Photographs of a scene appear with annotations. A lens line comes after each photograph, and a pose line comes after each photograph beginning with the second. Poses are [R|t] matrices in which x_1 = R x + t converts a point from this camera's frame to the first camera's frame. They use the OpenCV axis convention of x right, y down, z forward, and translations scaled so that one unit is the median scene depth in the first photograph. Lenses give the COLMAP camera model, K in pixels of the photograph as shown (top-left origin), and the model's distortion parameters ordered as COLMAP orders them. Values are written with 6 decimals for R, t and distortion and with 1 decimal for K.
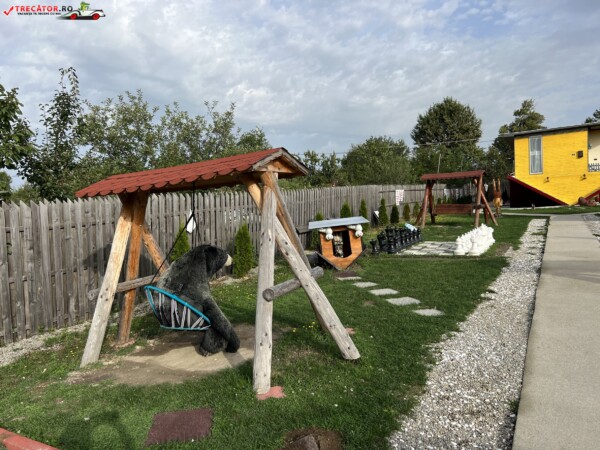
lens RADIAL K [[448.3, 0, 317.4], [0, 448.3, 232.1], [0, 0, 1]] dist [0.042865, -0.003263]
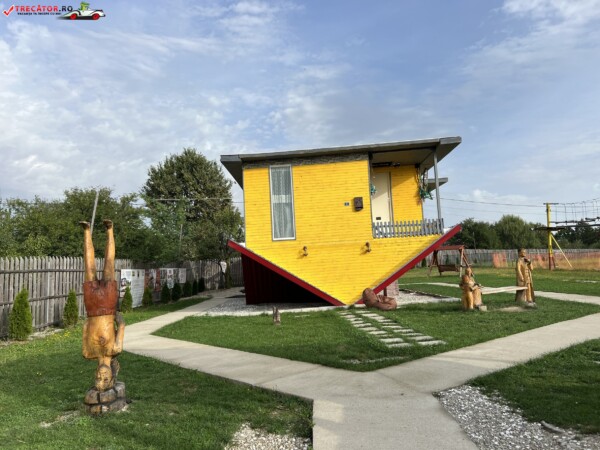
lens RADIAL K [[448.3, 0, 317.4], [0, 448.3, 232.1], [0, 0, 1]] dist [0.042865, -0.003263]
pose [[0.884124, 0.043723, 0.465202, 0.309199], [0.036930, 0.985959, -0.162854, -0.060189], [-0.465790, 0.161163, 0.870095, 0.599040]]
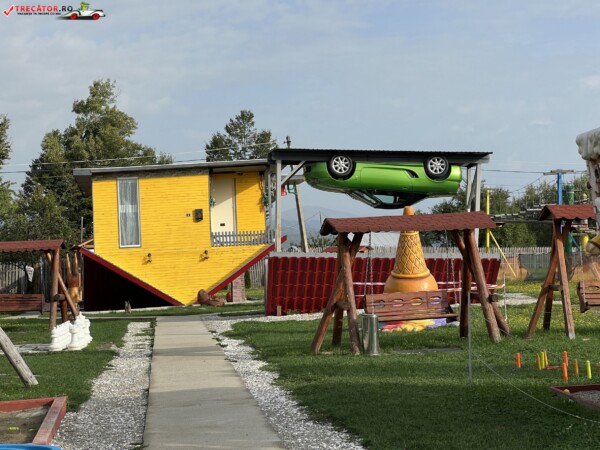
lens RADIAL K [[1362.2, 0, 300.0], [0, 1362.2, 225.0], [0, 0, 1]] dist [-0.016401, 0.169514]
pose [[0.834405, 0.037950, 0.549844, -0.251188], [0.037215, 0.991470, -0.124906, 0.058105], [-0.549894, 0.124684, 0.825875, -0.472702]]
